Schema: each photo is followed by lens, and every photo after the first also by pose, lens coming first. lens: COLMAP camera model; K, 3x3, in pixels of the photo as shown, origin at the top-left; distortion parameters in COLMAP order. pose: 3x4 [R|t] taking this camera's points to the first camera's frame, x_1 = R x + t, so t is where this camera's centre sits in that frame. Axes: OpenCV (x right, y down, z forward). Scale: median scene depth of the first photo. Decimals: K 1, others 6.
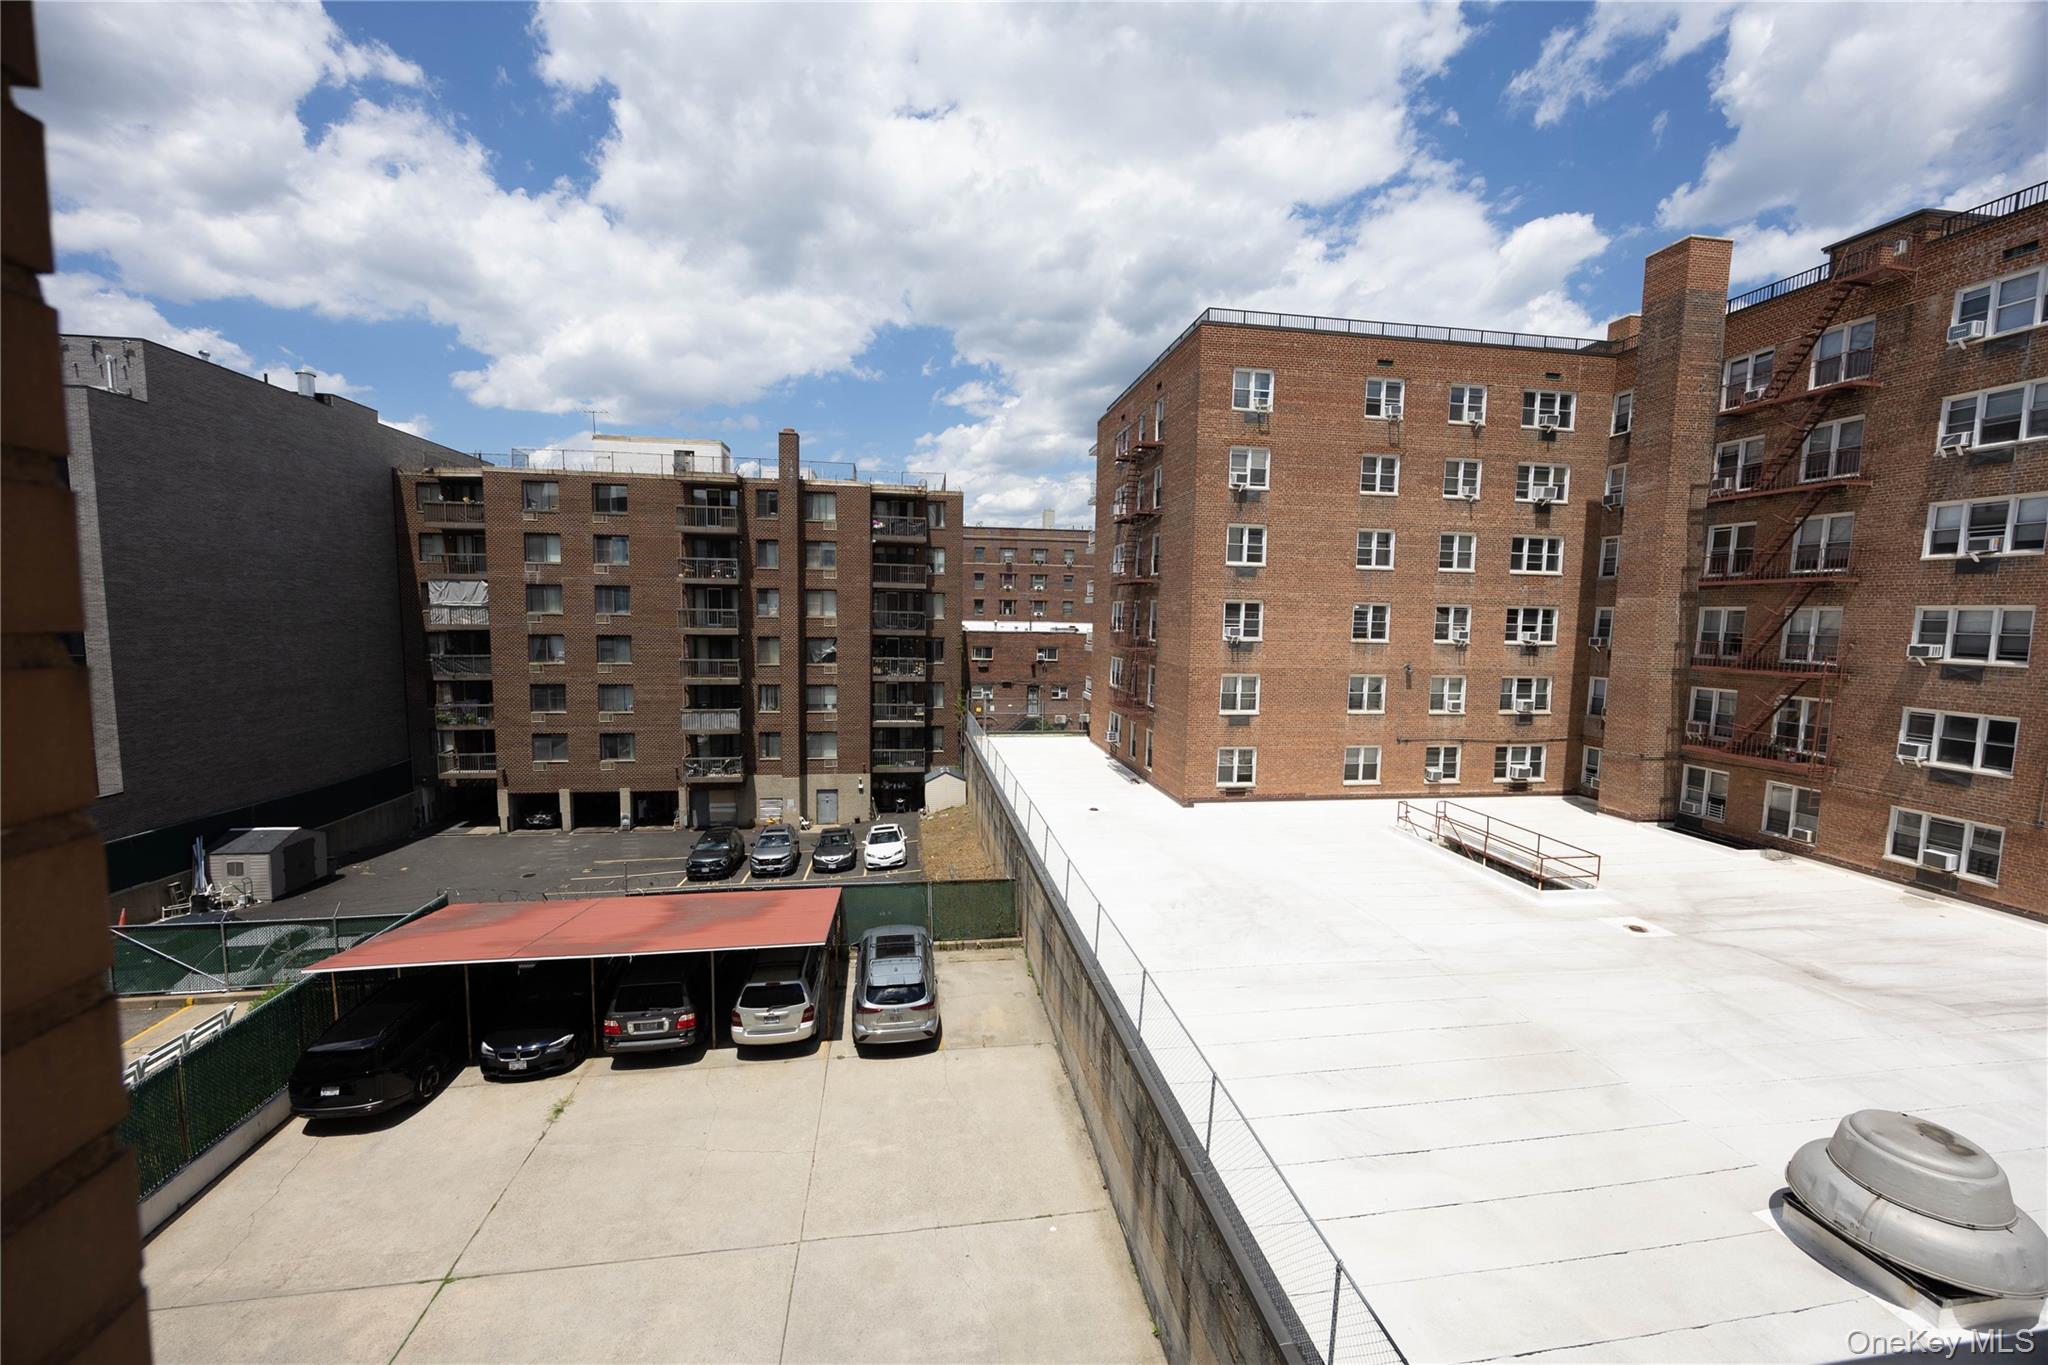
lens RADIAL K [[776.8, 0, 1023.9], [0, 776.8, 684.9], [0, 0, 1]] dist [-0.002765, 0.000418]
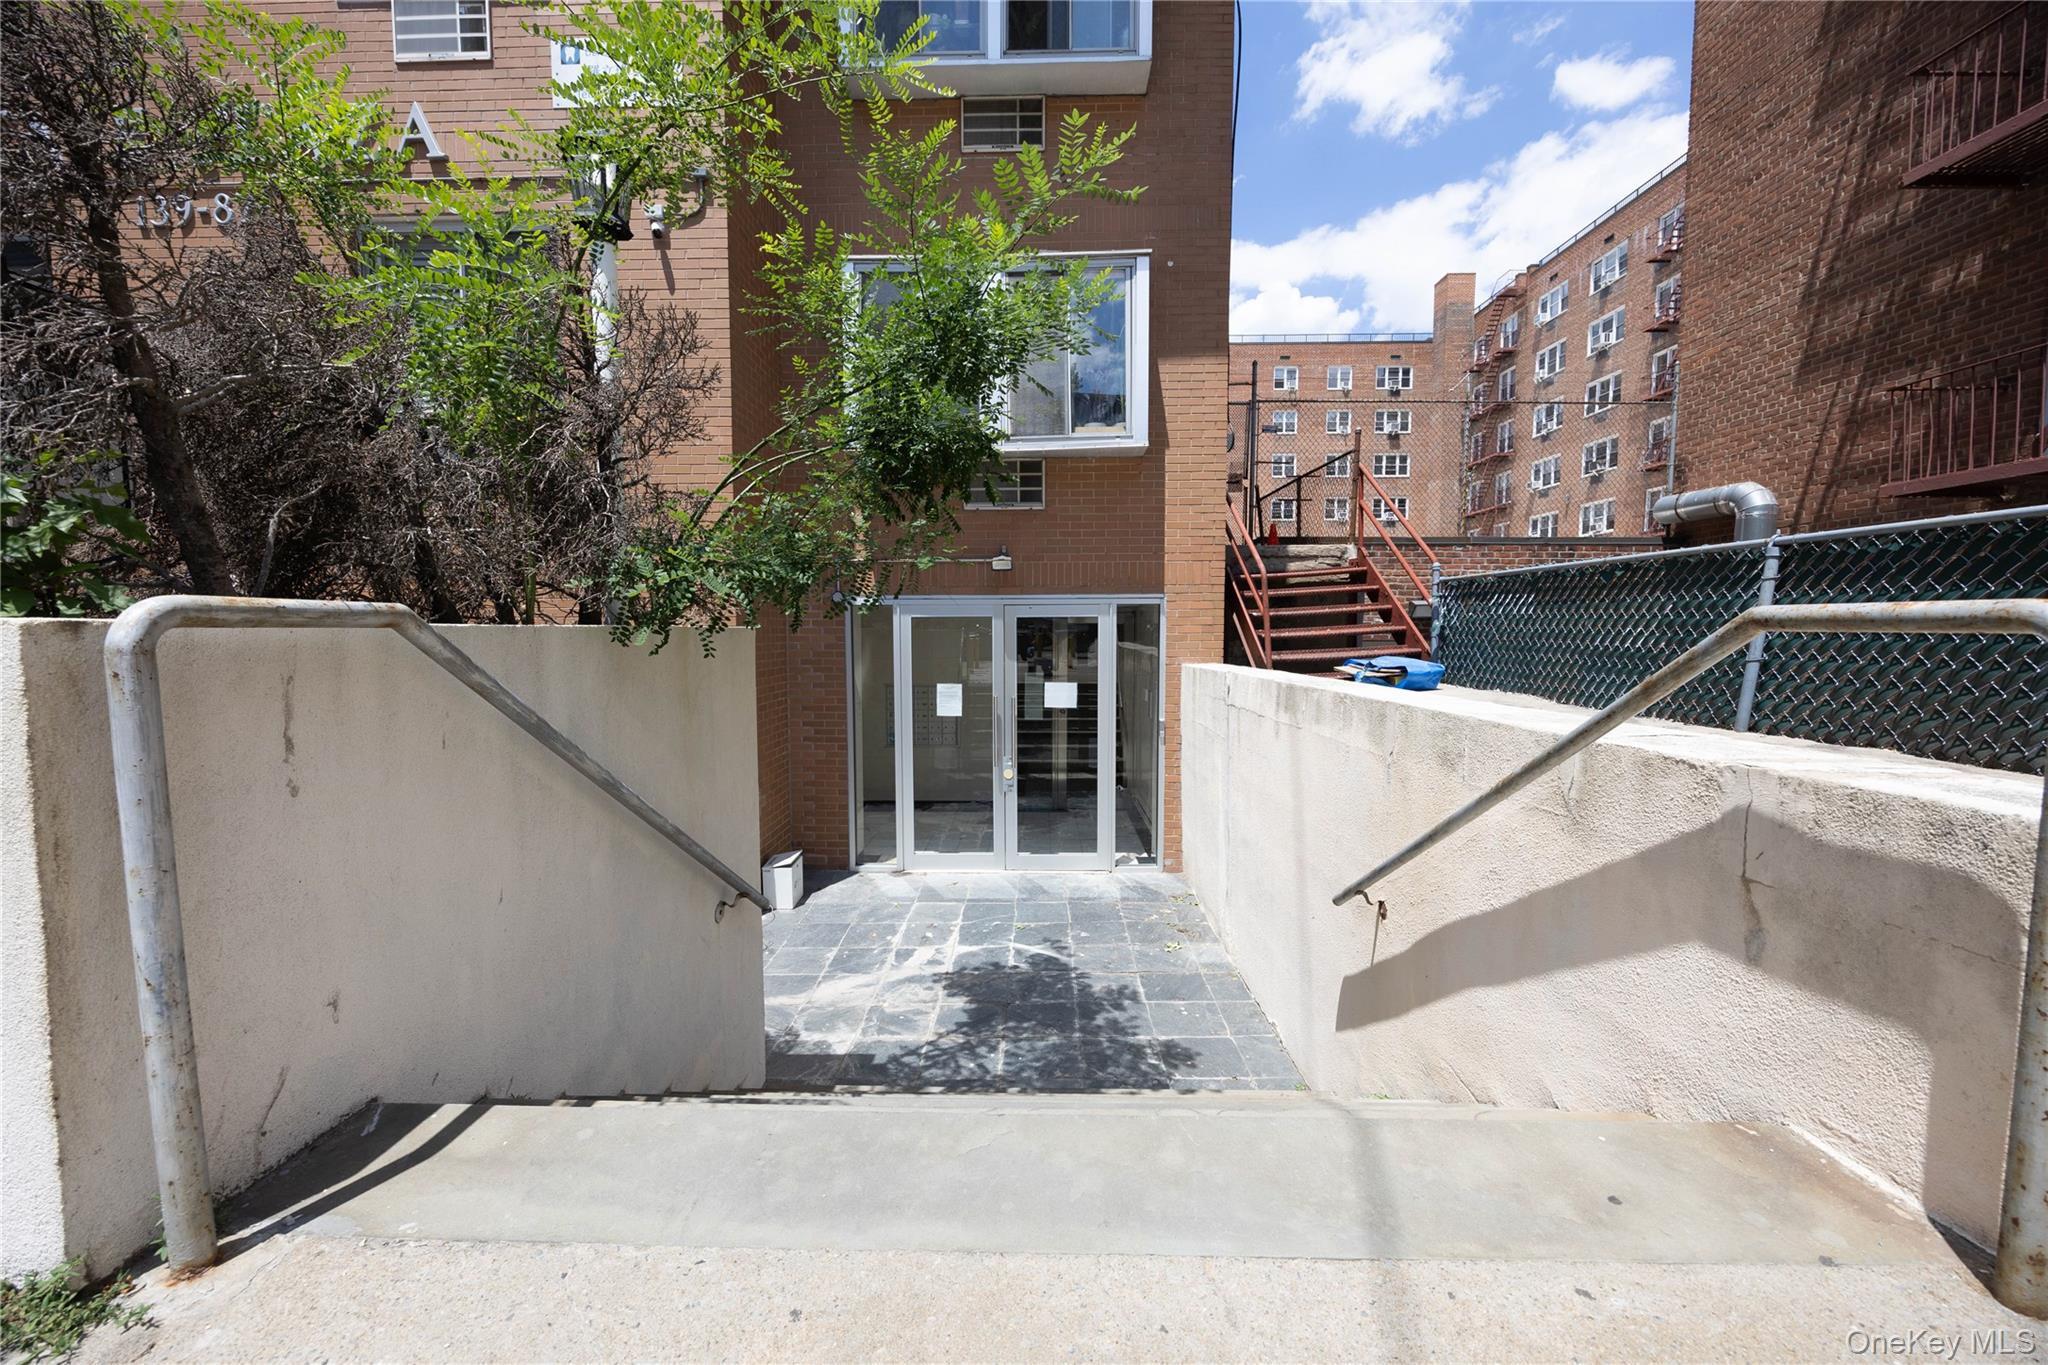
lens RADIAL K [[776.8, 0, 1017.3], [0, 776.8, 678.2], [0, 0, 1]] dist [-0.002765, 0.000418]
pose [[0.983704, -0.007415, -0.179643, 0.915290], [0.001385, 0.999432, -0.033668, 1.774396], [0.179791, 0.032870, 0.983156, -3.908713]]
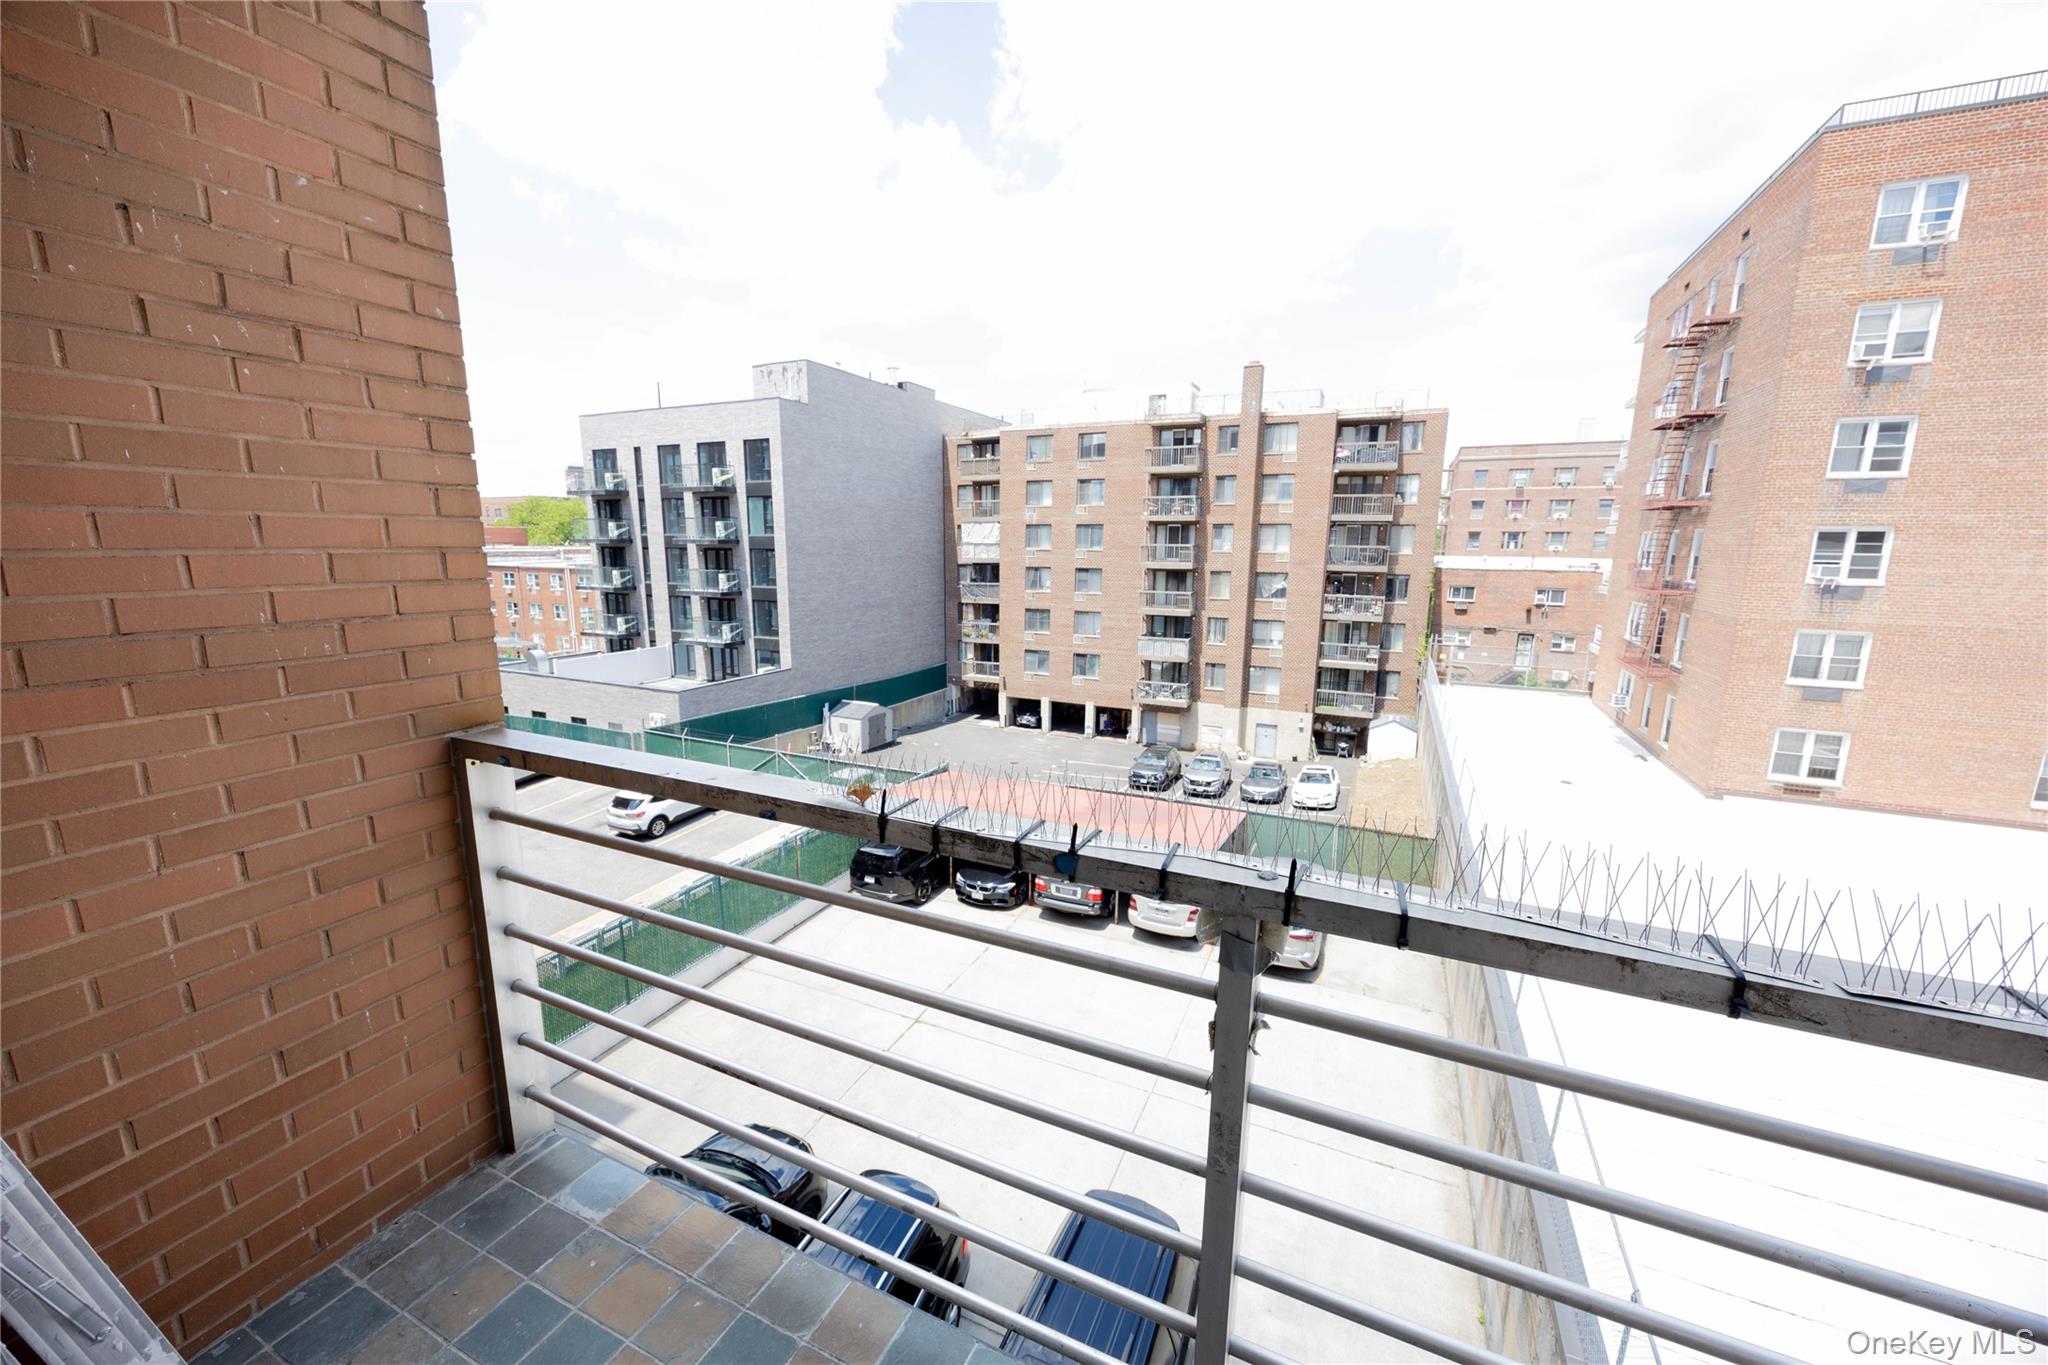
lens RADIAL K [[776.8, 0, 1028.8], [0, 776.8, 687.2], [0, 0, 1]] dist [-0.002765, 0.000418]
pose [[0.832637, 0.093270, -0.545909, 0.042945], [-0.046523, 0.994012, 0.098872, 0.001470], [0.551862, -0.056927, 0.831990, -0.012171]]
